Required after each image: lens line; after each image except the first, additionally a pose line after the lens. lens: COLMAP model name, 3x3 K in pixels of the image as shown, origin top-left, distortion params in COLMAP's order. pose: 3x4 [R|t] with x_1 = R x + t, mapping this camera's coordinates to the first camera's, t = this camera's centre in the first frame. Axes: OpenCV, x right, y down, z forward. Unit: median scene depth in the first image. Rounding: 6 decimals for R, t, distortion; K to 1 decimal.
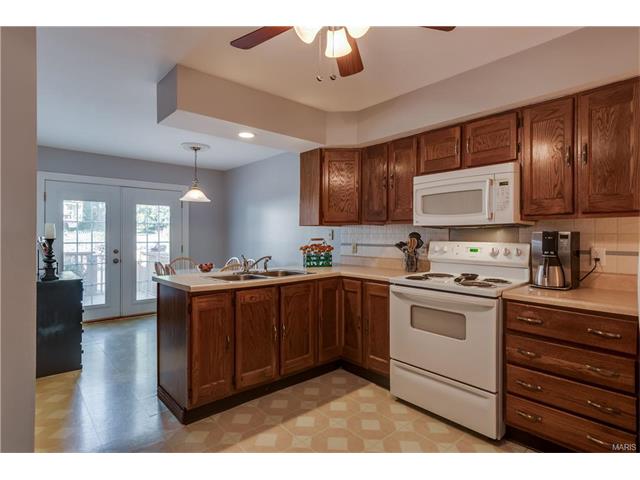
lens RADIAL K [[338.2, 0, 318.0], [0, 338.2, 233.6], [0, 0, 1]] dist [0.014825, -0.002901]
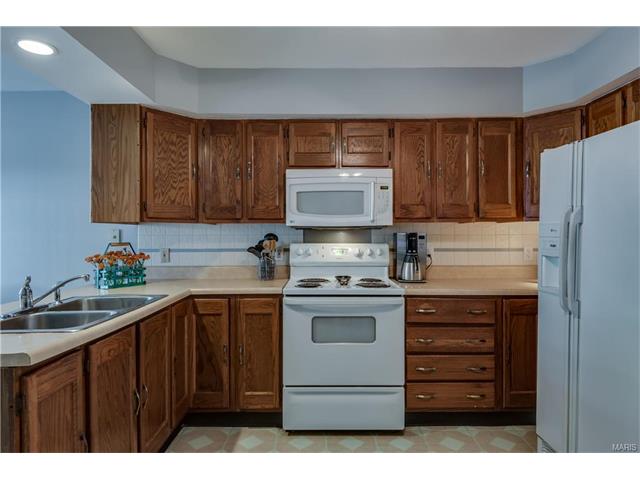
lens RADIAL K [[386.3, 0, 324.3], [0, 386.3, 236.7], [0, 0, 1]] dist [0.028956, -0.001650]
pose [[0.658477, -0.004813, 0.752586, -0.428323], [0.001336, 0.999985, 0.005226, -0.000758], [-0.752600, -0.002436, 0.658474, 0.305705]]
